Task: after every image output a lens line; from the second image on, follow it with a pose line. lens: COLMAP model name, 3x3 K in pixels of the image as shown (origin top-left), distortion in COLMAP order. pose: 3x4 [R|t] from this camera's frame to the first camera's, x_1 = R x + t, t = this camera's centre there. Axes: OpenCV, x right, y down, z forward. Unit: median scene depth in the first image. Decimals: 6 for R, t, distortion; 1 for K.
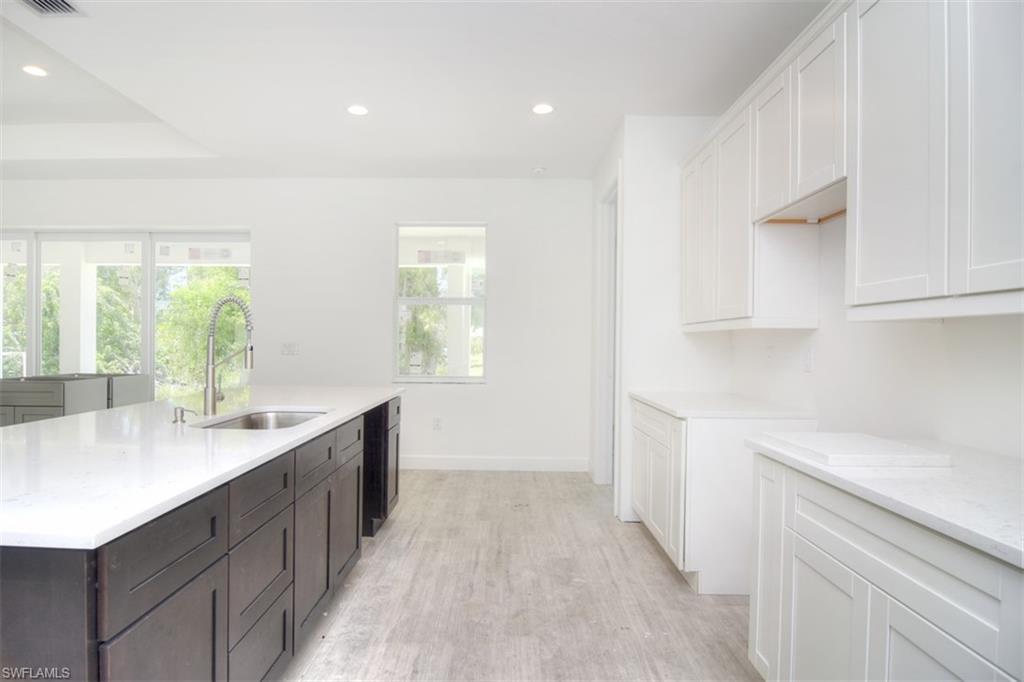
lens RADIAL K [[557.0, 0, 512.0], [0, 557.0, 341.0], [0, 0, 1]] dist [-0.012727, 0.000159]
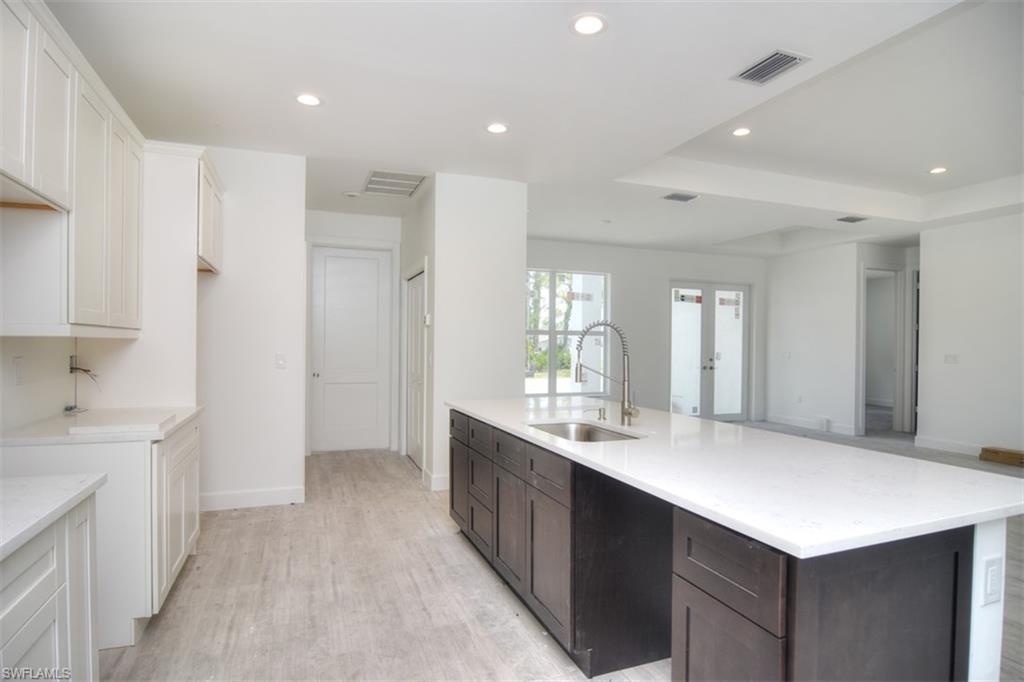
lens RADIAL K [[574.5, 0, 486.2], [0, 574.5, 346.8], [0, 0, 1]] dist [-0.004460, -0.001980]
pose [[-0.951382, -0.008935, -0.307883, 0.047660], [-0.011585, 0.999910, 0.006779, -0.020631], [0.307795, 0.010017, -0.951400, 0.960081]]
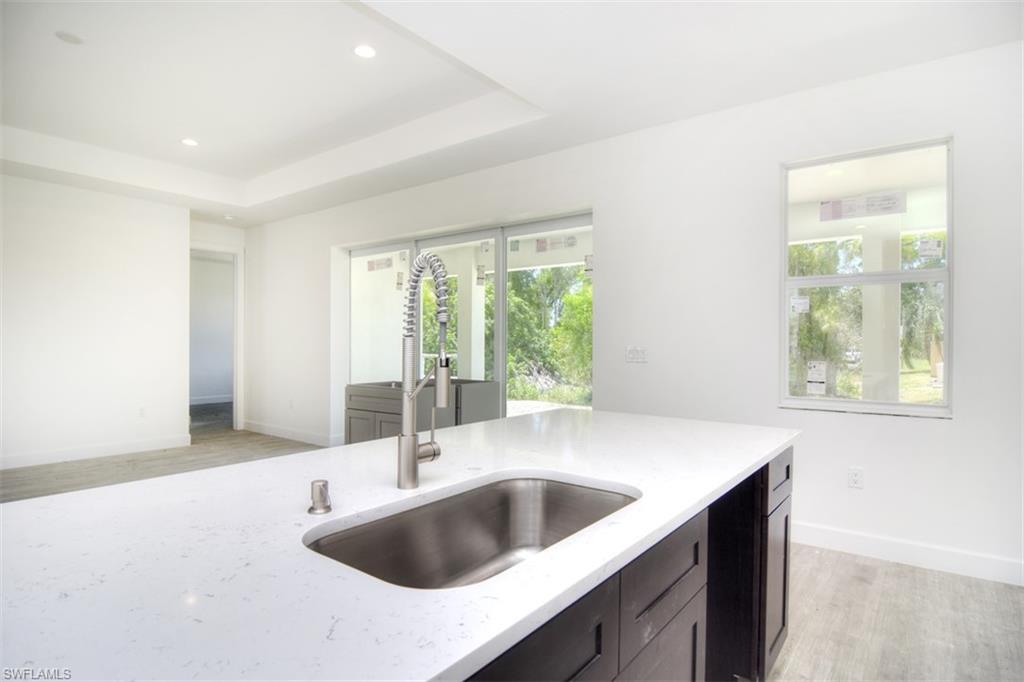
lens RADIAL K [[589.4, 0, 546.7], [0, 589.4, 346.4], [0, 0, 1]] dist [-0.022500, -0.001638]
pose [[0.829991, -0.002026, -0.557774, -0.061167], [0.004305, 0.999987, 0.002773, -0.000605], [0.557761, -0.004703, 0.829988, 0.300200]]
